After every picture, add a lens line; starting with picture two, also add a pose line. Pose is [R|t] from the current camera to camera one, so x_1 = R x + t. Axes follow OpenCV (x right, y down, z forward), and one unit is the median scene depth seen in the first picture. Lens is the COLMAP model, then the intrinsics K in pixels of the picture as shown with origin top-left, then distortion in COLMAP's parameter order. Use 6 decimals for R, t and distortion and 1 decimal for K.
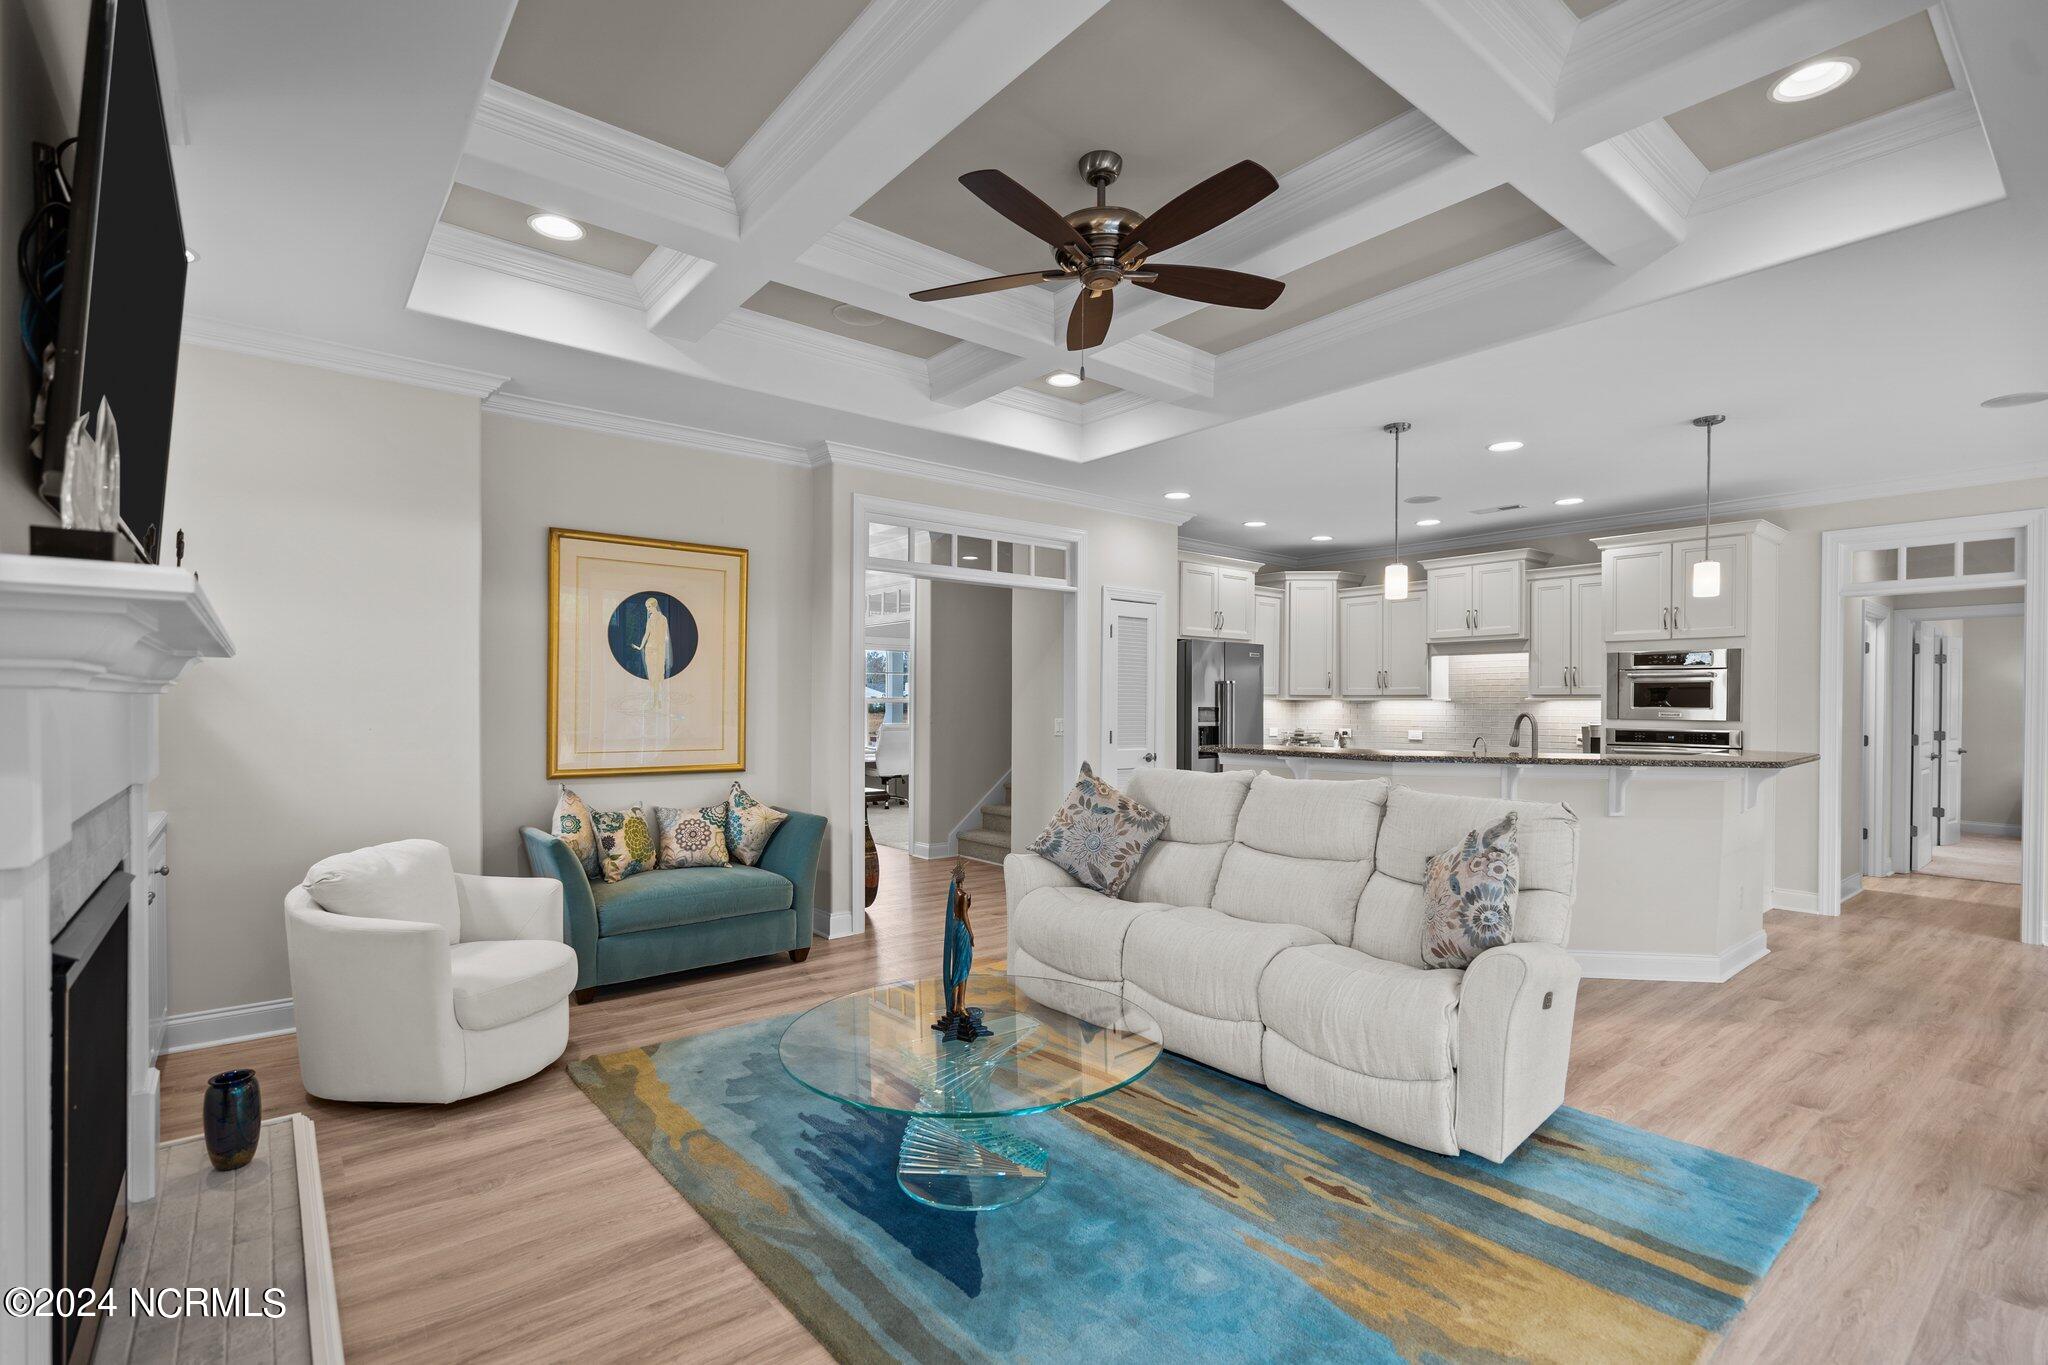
lens RADIAL K [[939.4, 0, 994.8], [0, 939.4, 708.1], [0, 0, 1]] dist [0.002944, -0.000470]
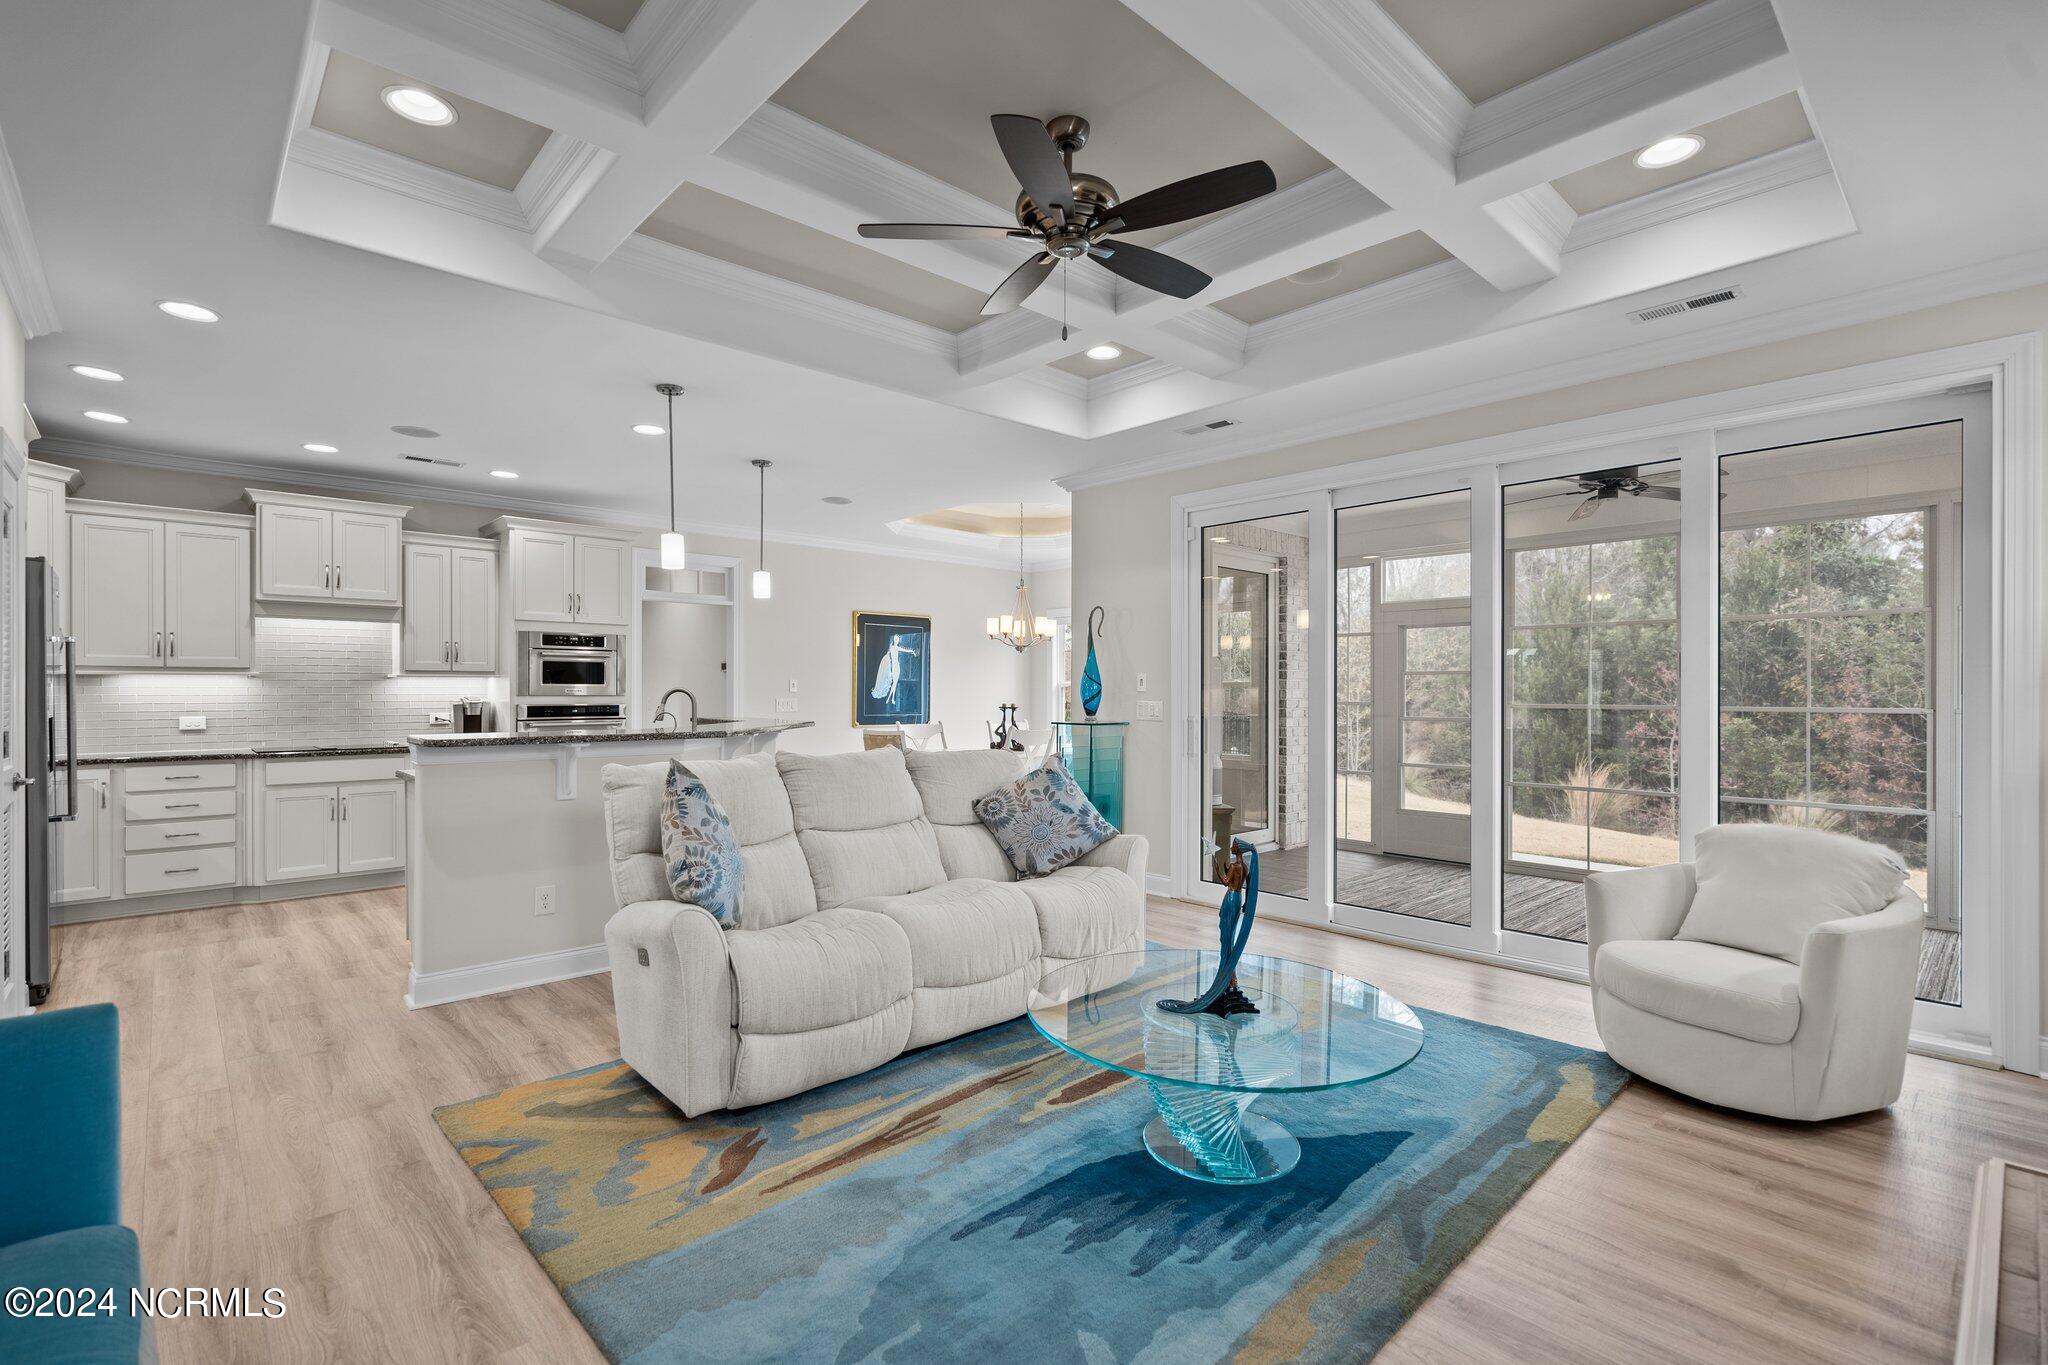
lens RADIAL K [[939.4, 0, 1033.6], [0, 939.4, 688.1], [0, 0, 1]] dist [0.002944, -0.000470]
pose [[-0.083632, -0.003213, 0.996492, -0.392587], [0.002413, 0.999991, 0.003427, 0.001284], [-0.996494, 0.002691, -0.083623, 0.502795]]
